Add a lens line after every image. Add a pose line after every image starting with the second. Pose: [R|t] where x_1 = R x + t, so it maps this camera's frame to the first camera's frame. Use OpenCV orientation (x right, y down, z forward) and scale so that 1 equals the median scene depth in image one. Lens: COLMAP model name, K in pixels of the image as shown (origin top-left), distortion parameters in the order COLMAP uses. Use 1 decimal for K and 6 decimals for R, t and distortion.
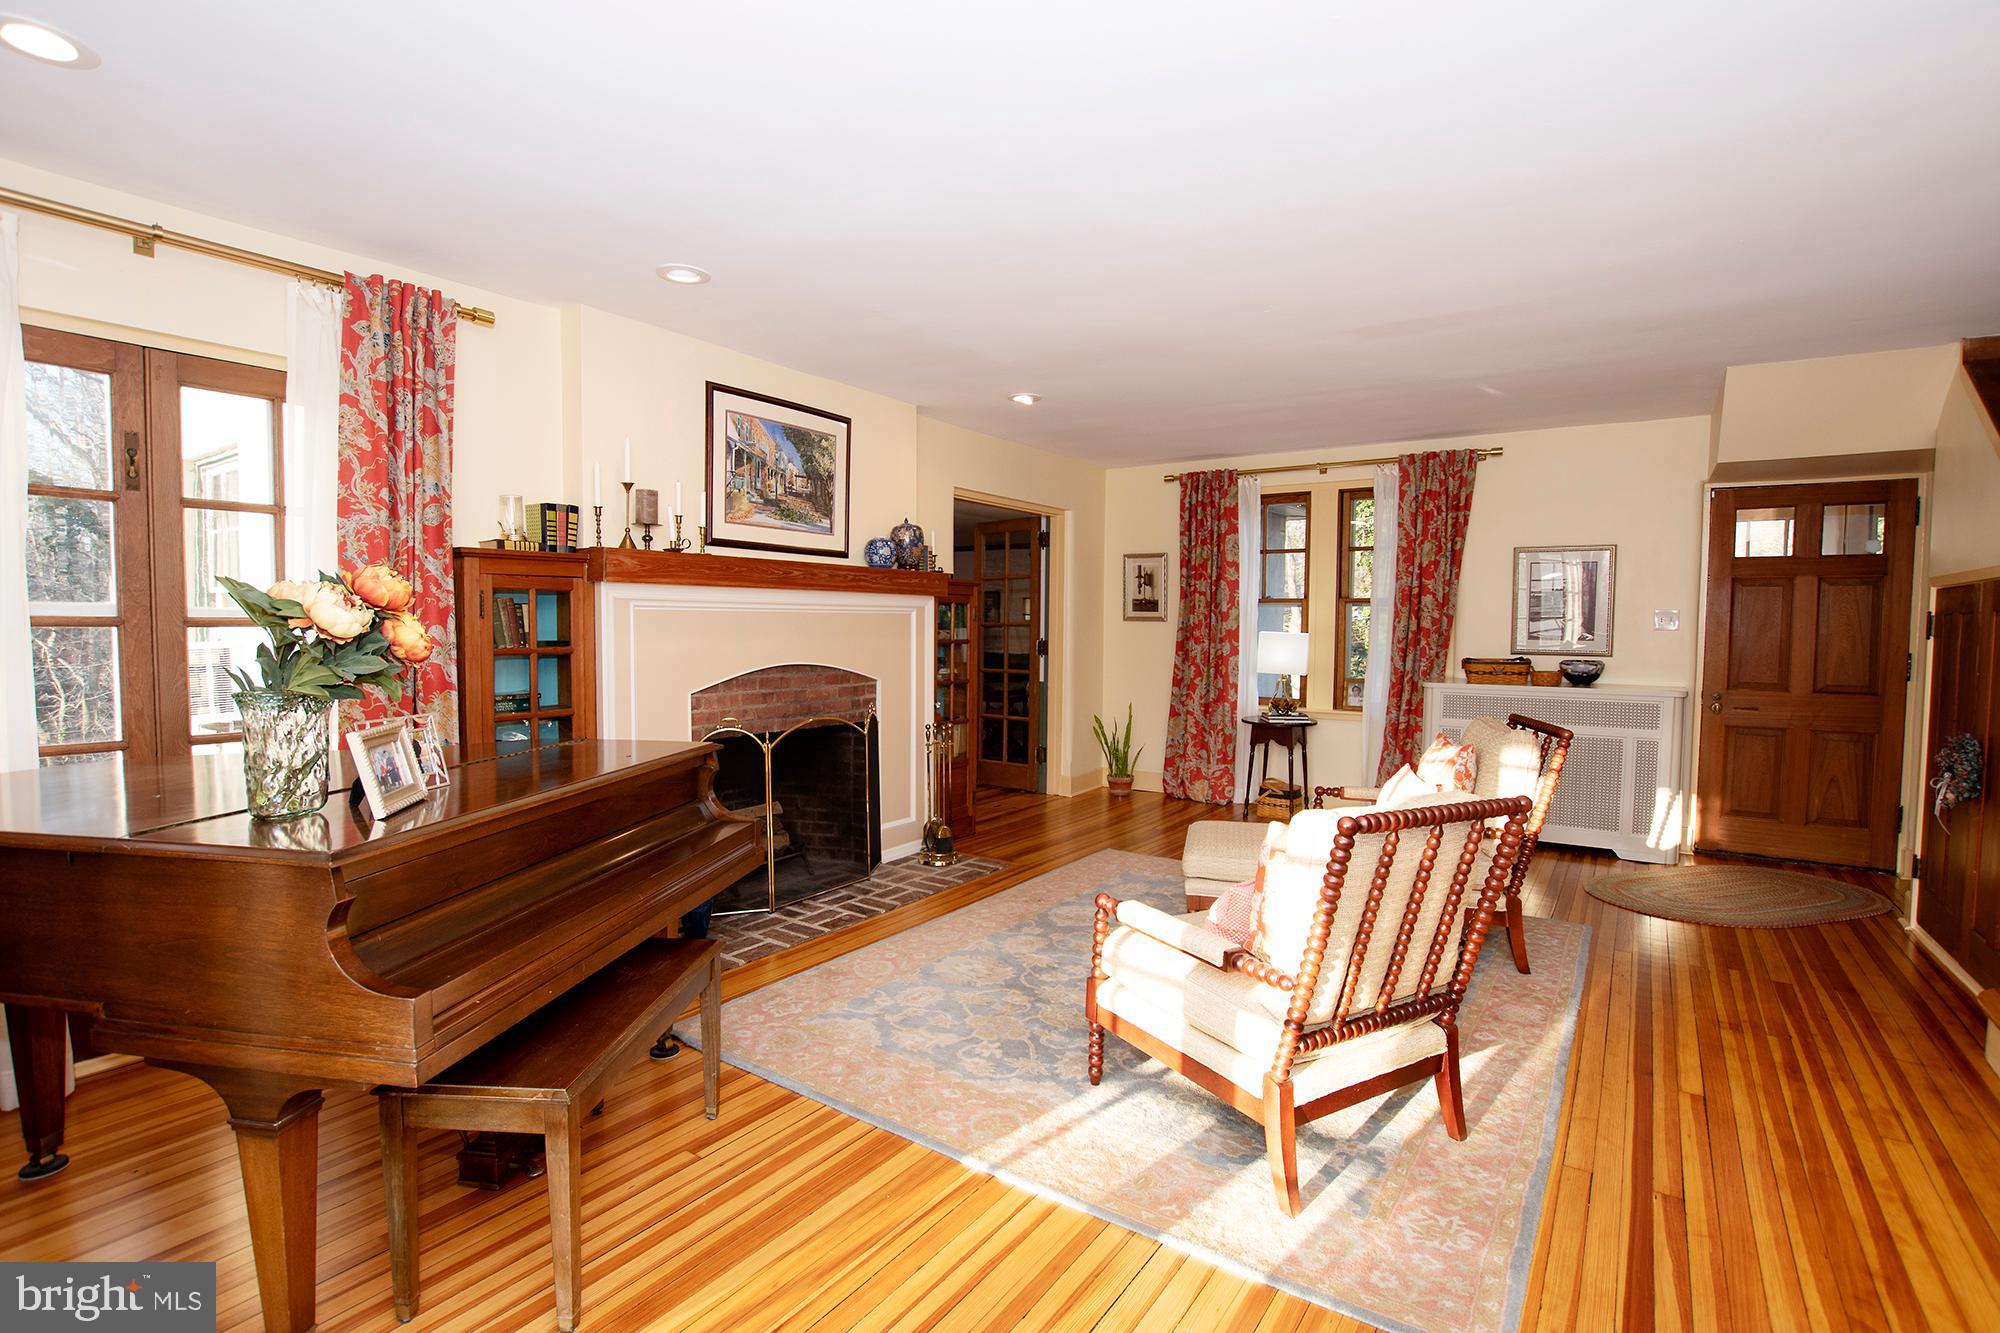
lens RADIAL K [[933.1, 0, 988.2], [0, 933.1, 675.4], [0, 0, 1]] dist [-0.035755, 0.003604]
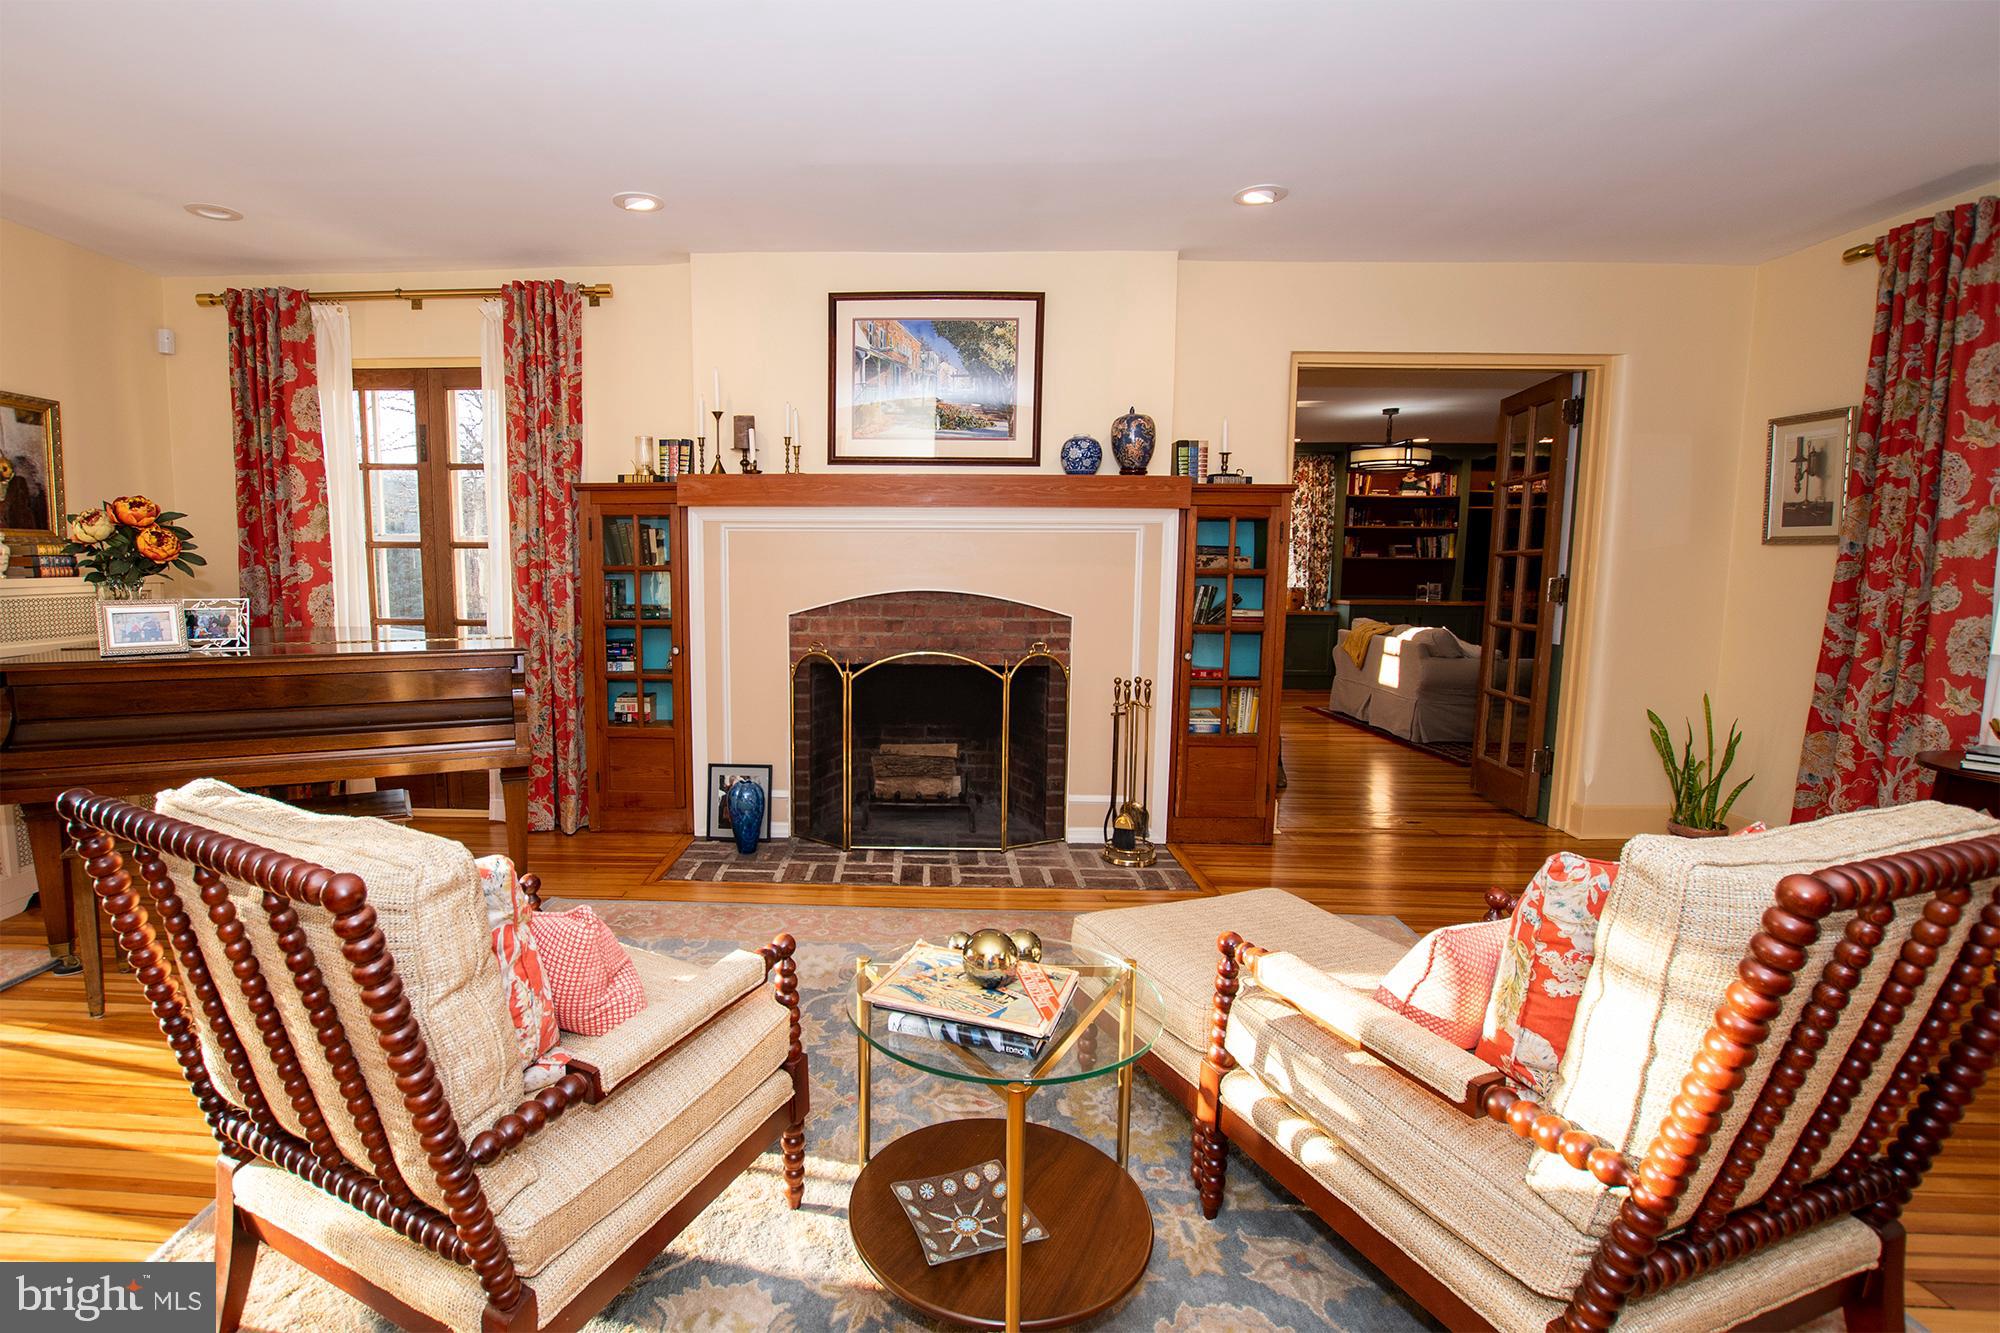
lens RADIAL K [[932.4, 0, 927.4], [0, 932.4, 658.1], [0, 0, 1]] dist [-0.030463, 0.001804]
pose [[0.541813, 0.089047, -0.835769, 0.548587], [-0.048089, 0.996027, 0.074946, -0.014727], [0.839122, -0.000415, 0.543943, 0.516058]]
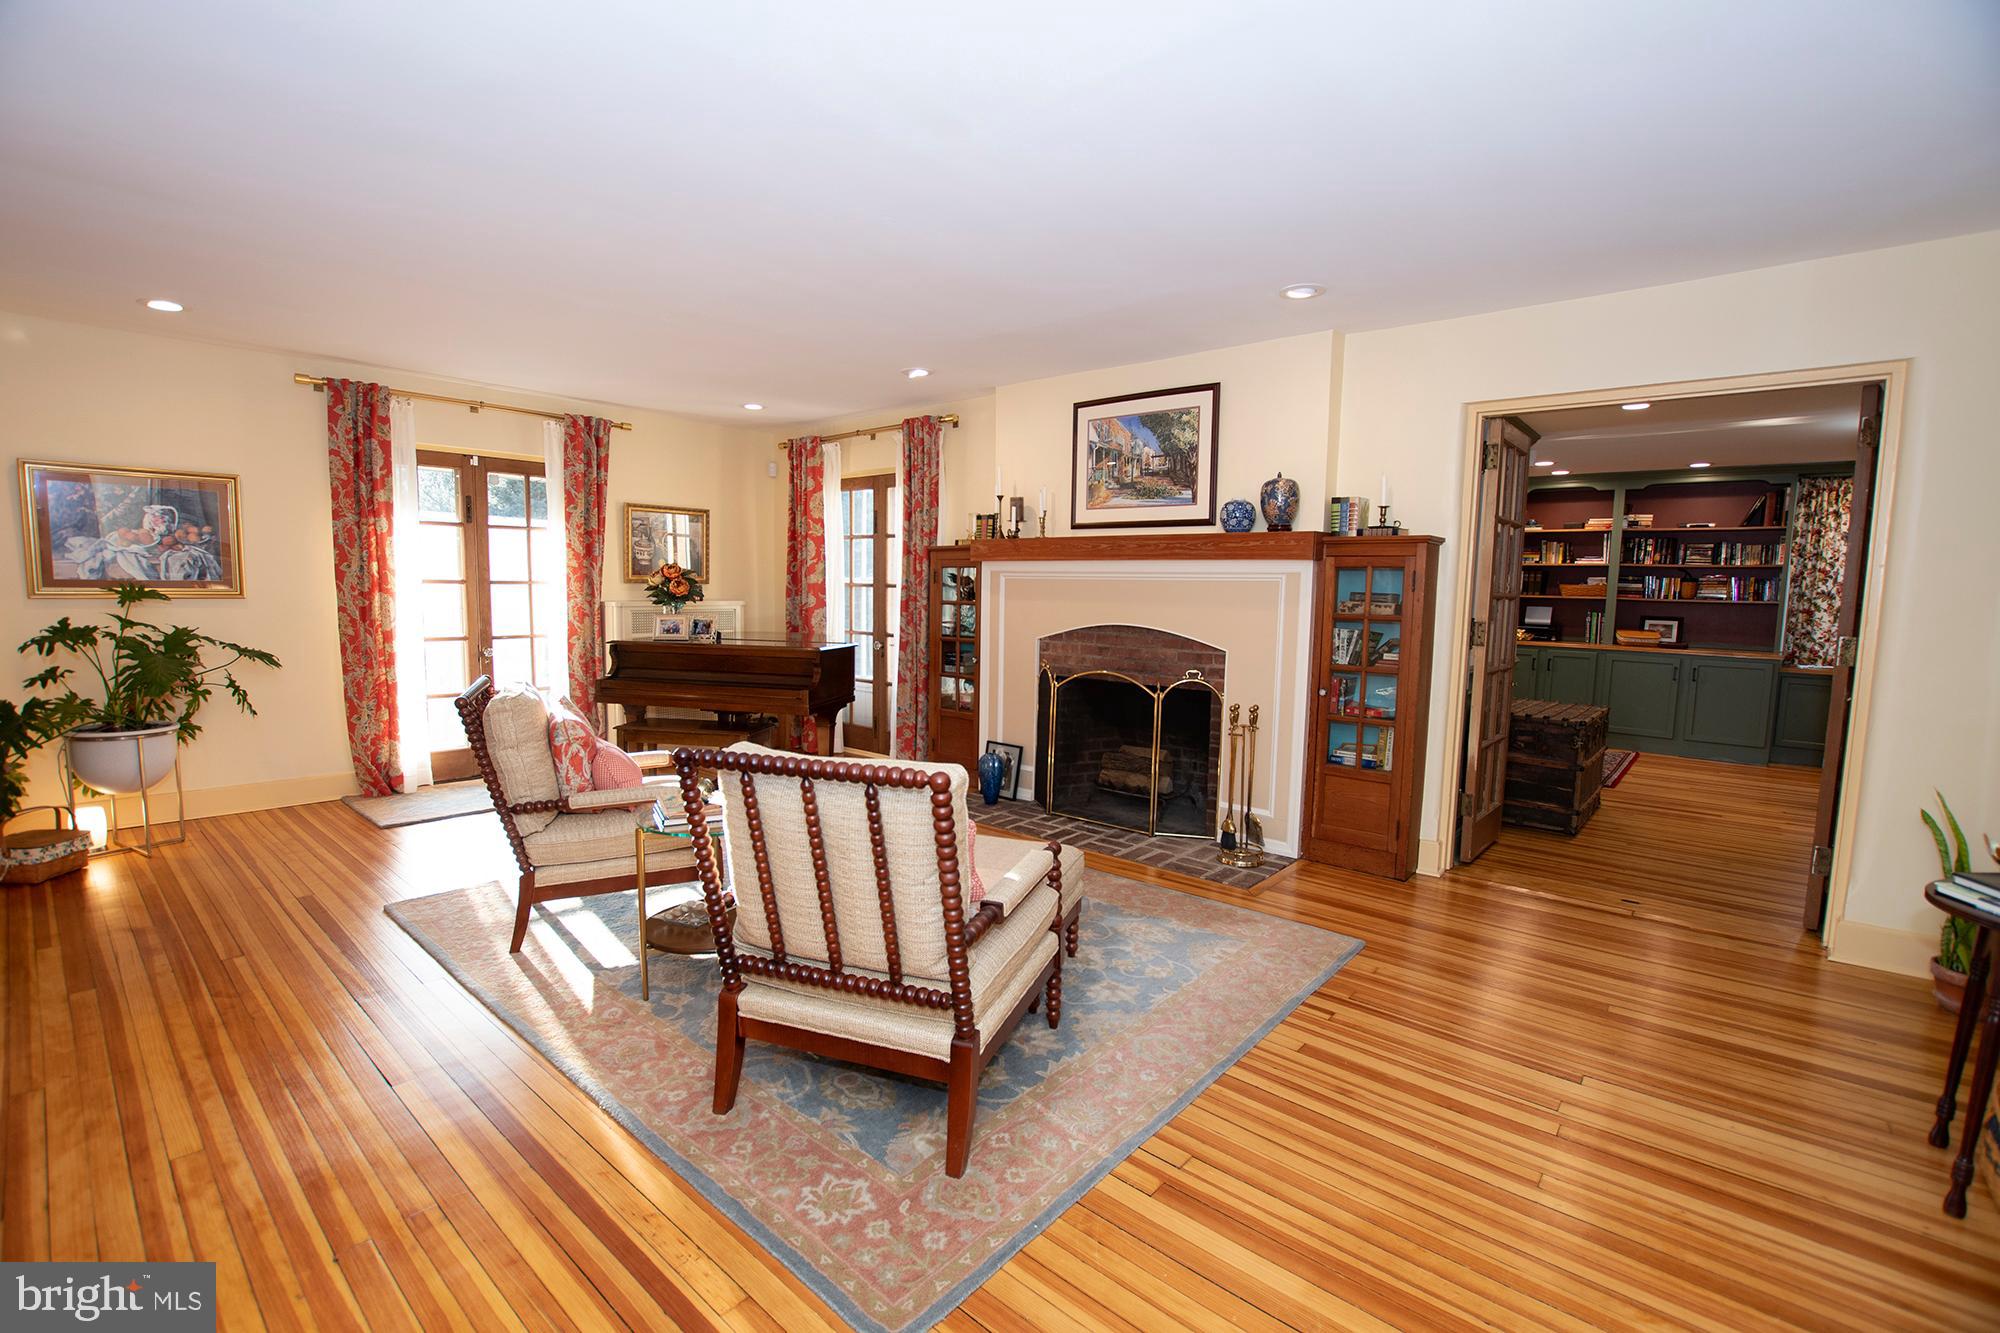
lens RADIAL K [[877.1, 0, 984.9], [0, 877.1, 670.3], [0, 0, 1]] dist [-0.026123, 0.000847]
pose [[-0.104658, 0.086462, -0.990743, 0.893439], [-0.072551, 0.992895, 0.094314, -0.046531], [0.991858, 0.081750, -0.097641, 0.946815]]
